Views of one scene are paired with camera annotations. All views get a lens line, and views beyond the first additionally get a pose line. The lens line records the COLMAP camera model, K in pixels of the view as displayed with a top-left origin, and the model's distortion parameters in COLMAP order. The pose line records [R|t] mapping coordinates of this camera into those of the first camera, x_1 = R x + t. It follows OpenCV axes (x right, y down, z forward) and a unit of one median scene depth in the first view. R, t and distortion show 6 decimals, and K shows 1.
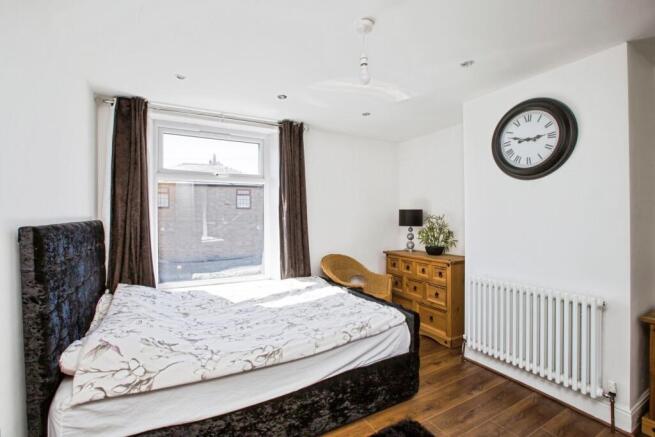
lens RADIAL K [[306.3, 0, 327.5], [0, 306.3, 218.5], [0, 0, 1]] dist [-0.017674, 0.000519]
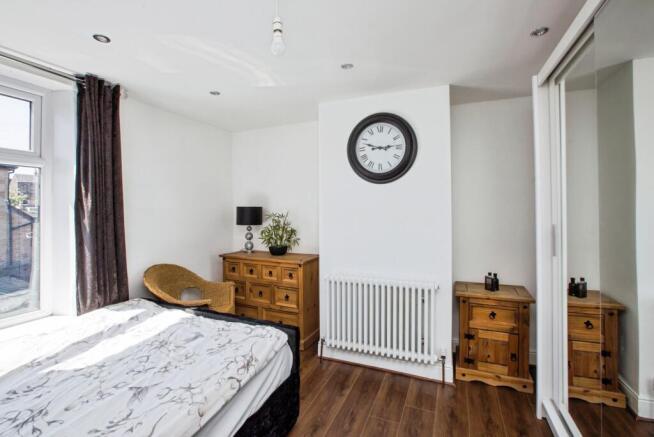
lens RADIAL K [[307.5, 0, 333.4], [0, 307.5, 205.6], [0, 0, 1]] dist [-0.046490, 0.017315]
pose [[0.789290, 0.007509, 0.613975, -0.123823], [0.004213, 0.999835, -0.017644, -0.020847], [-0.614006, 0.016513, 0.789128, 0.160017]]
